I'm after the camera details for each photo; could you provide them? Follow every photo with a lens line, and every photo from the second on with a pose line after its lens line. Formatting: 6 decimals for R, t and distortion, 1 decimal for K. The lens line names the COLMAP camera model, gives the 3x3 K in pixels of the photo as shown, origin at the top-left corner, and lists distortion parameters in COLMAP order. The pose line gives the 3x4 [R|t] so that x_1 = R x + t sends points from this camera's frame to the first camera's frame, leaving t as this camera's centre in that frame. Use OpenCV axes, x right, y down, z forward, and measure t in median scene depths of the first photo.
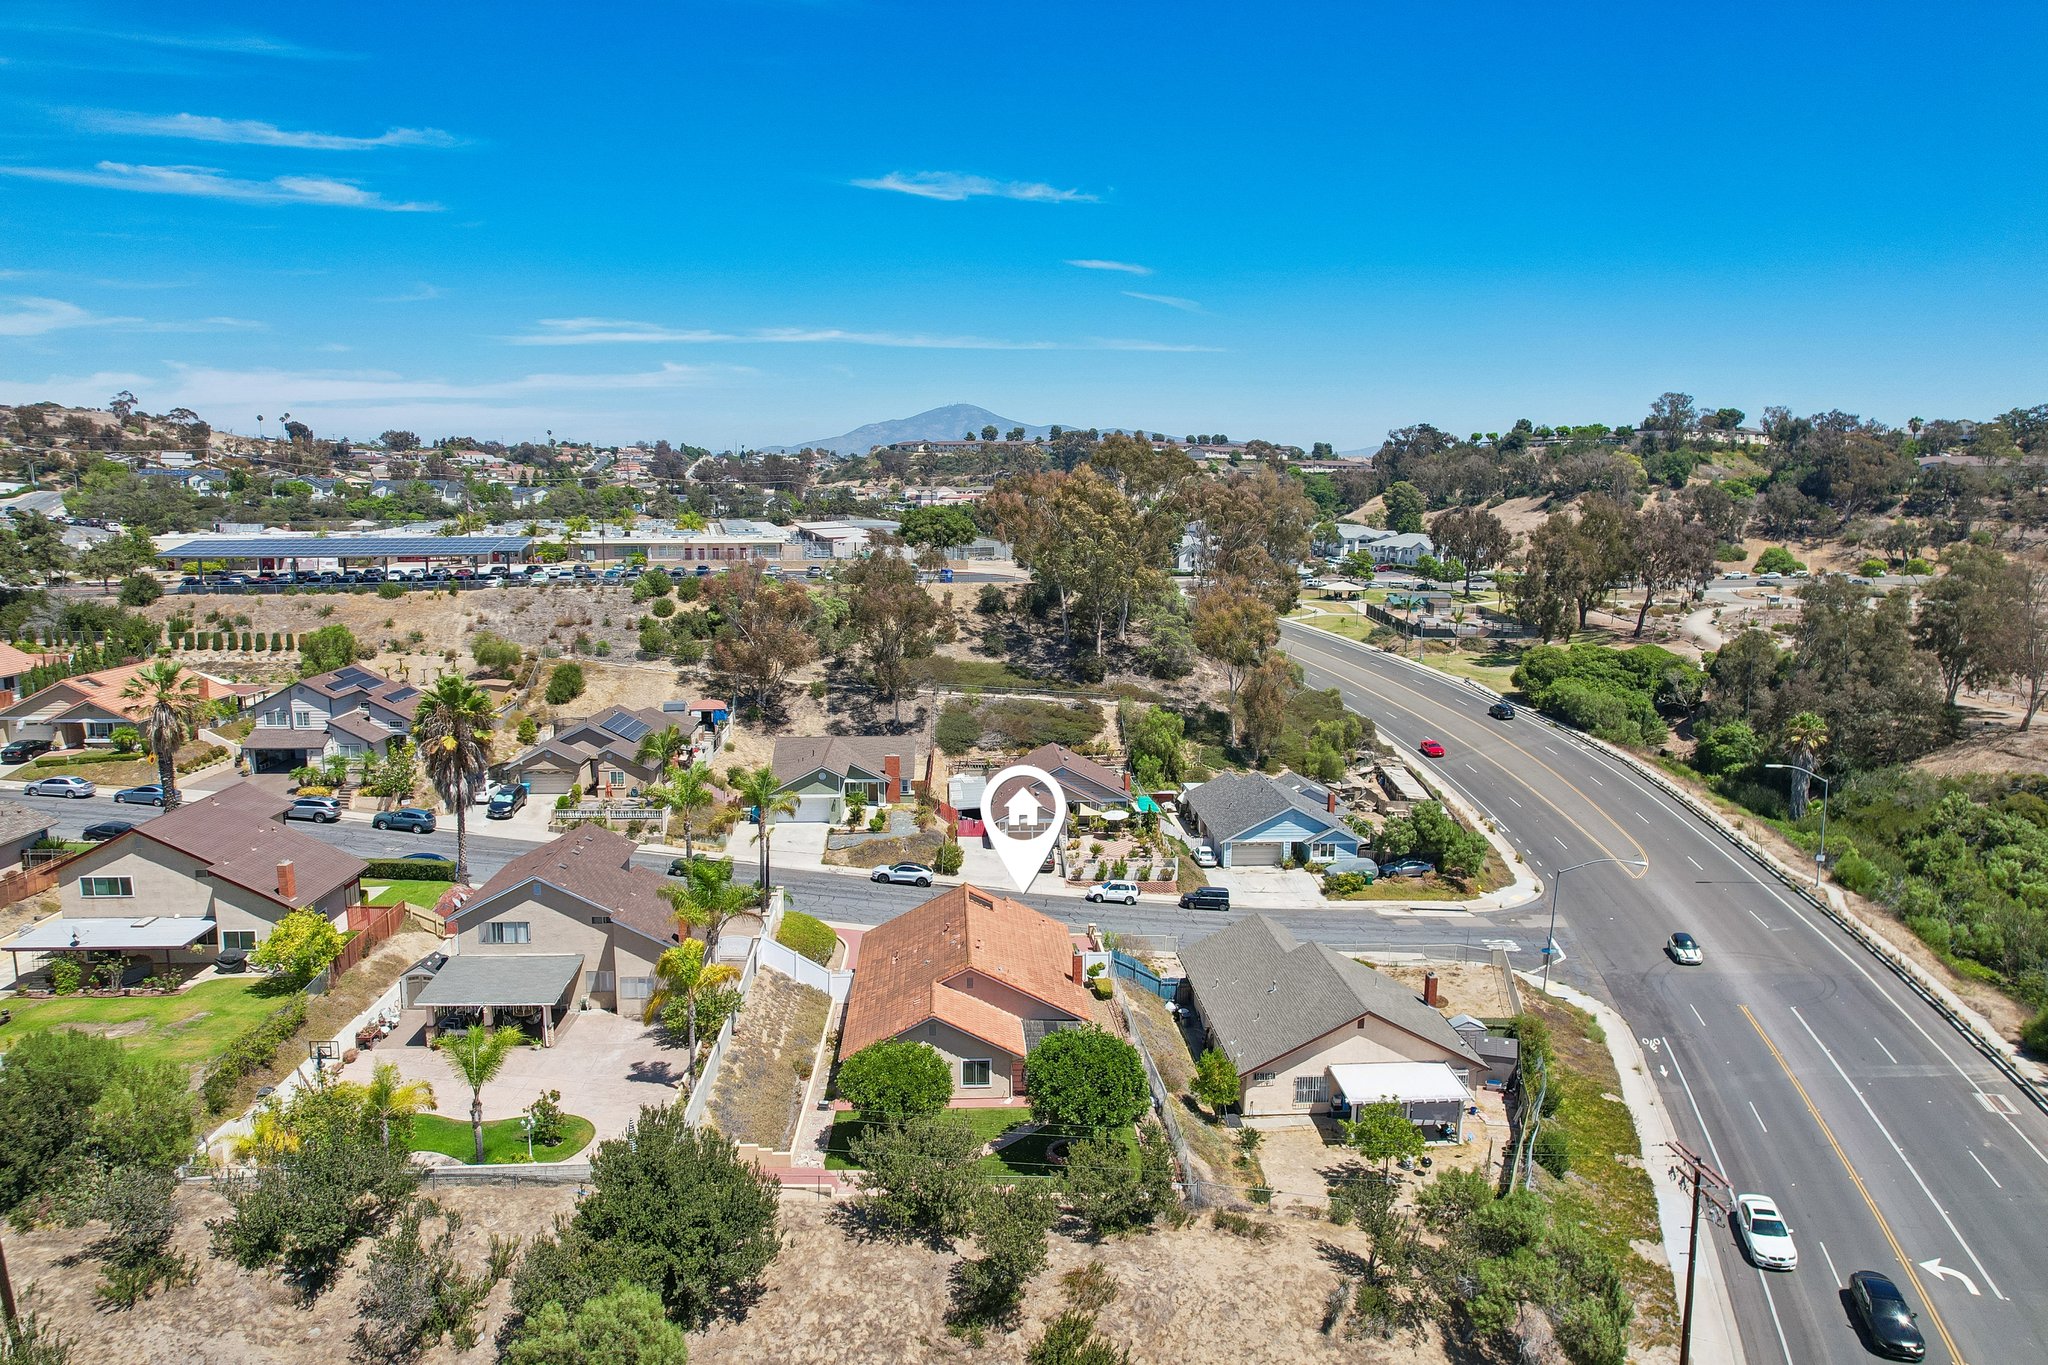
lens RADIAL K [[1350.9, 0, 1018.9], [0, 1350.9, 686.2], [0, 0, 1]] dist [-0.074307, 0.061104]
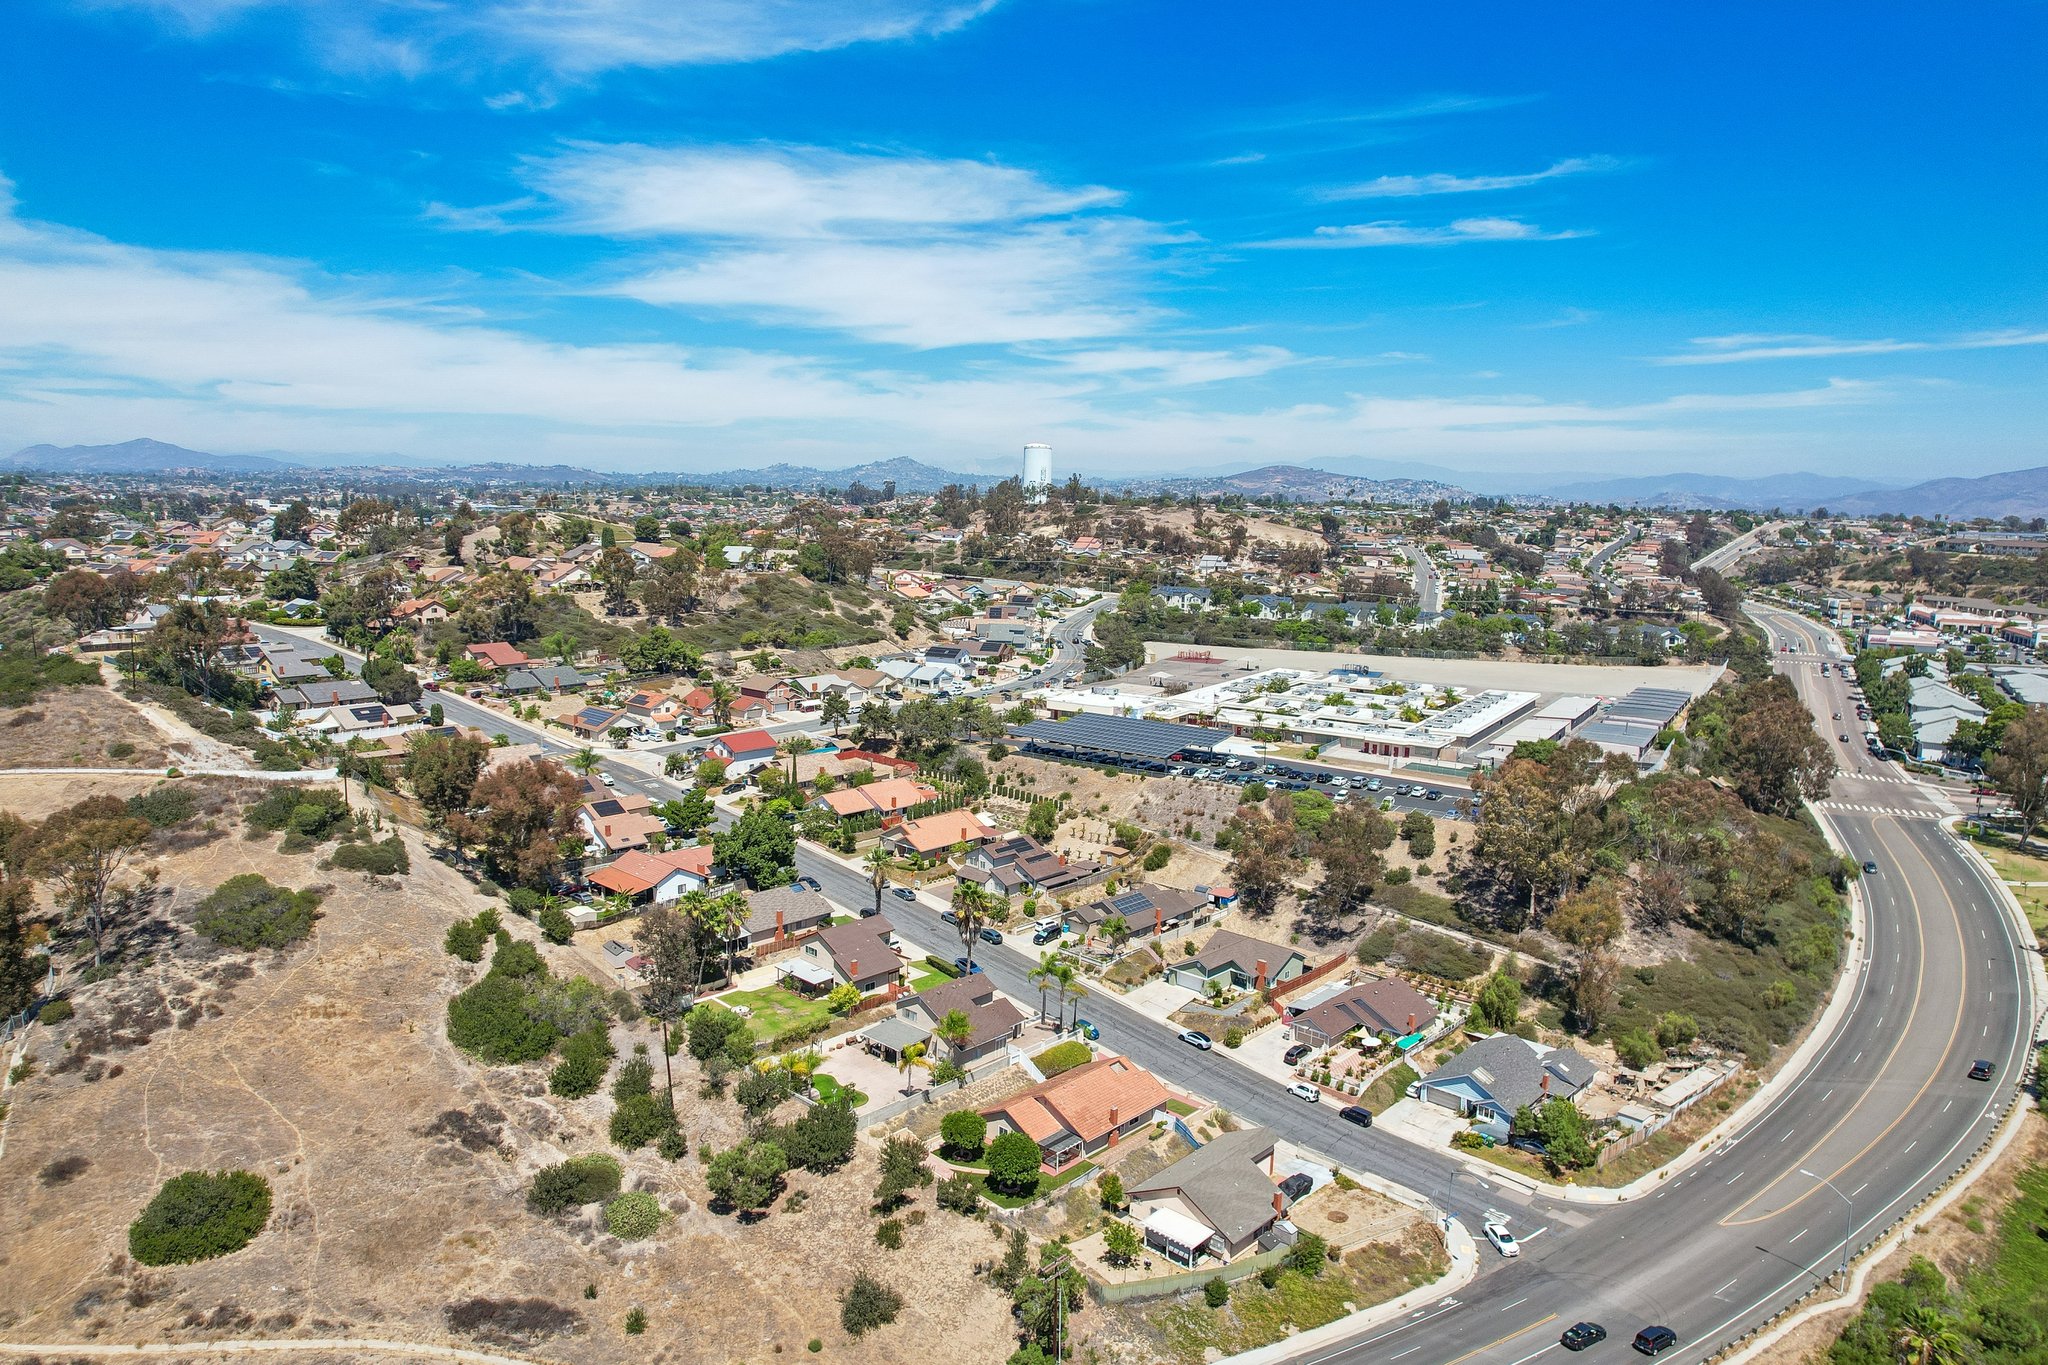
lens RADIAL K [[1343.1, 0, 921.4], [0, 1343.1, 686.7], [0, 0, 1]] dist [-0.084602, 0.068766]
pose [[0.635699, 0.108216, -0.764314, 0.668567], [-0.108221, 0.992840, 0.050561, -0.249947], [0.764314, 0.050573, 0.642858, -0.255818]]
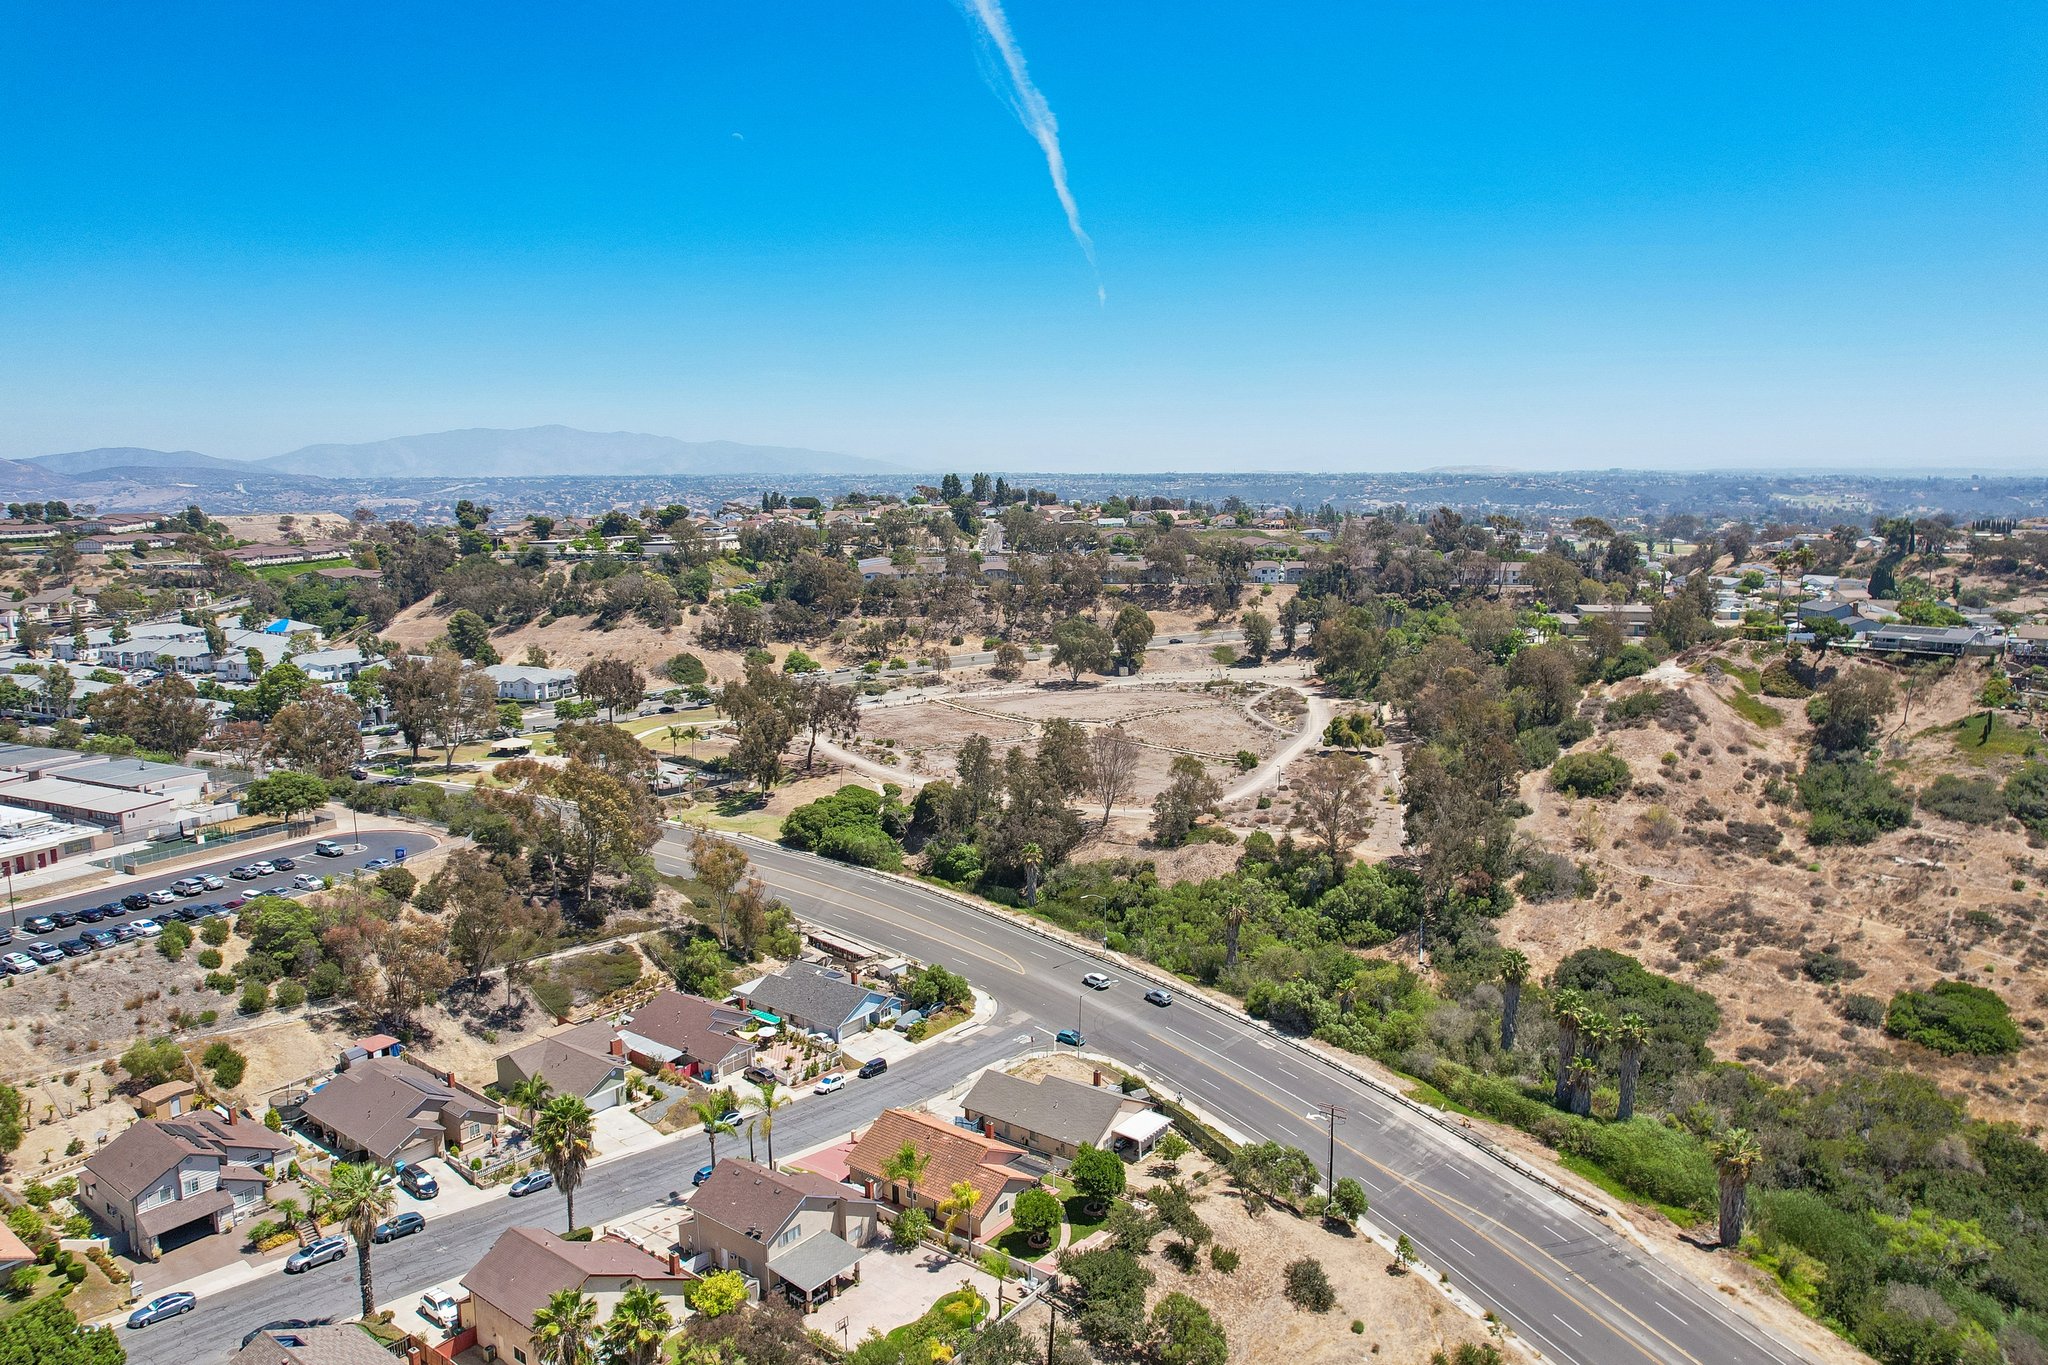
lens RADIAL K [[1449.0, 0, 1069.8], [0, 1449.0, 680.8], [0, 0, 1]] dist [-0.042303, -0.001061]
pose [[0.624450, -0.130284, 0.770122, -0.712351], [0.121453, 0.990194, 0.069035, -0.282619], [-0.771564, 0.050425, 0.634150, -0.207089]]
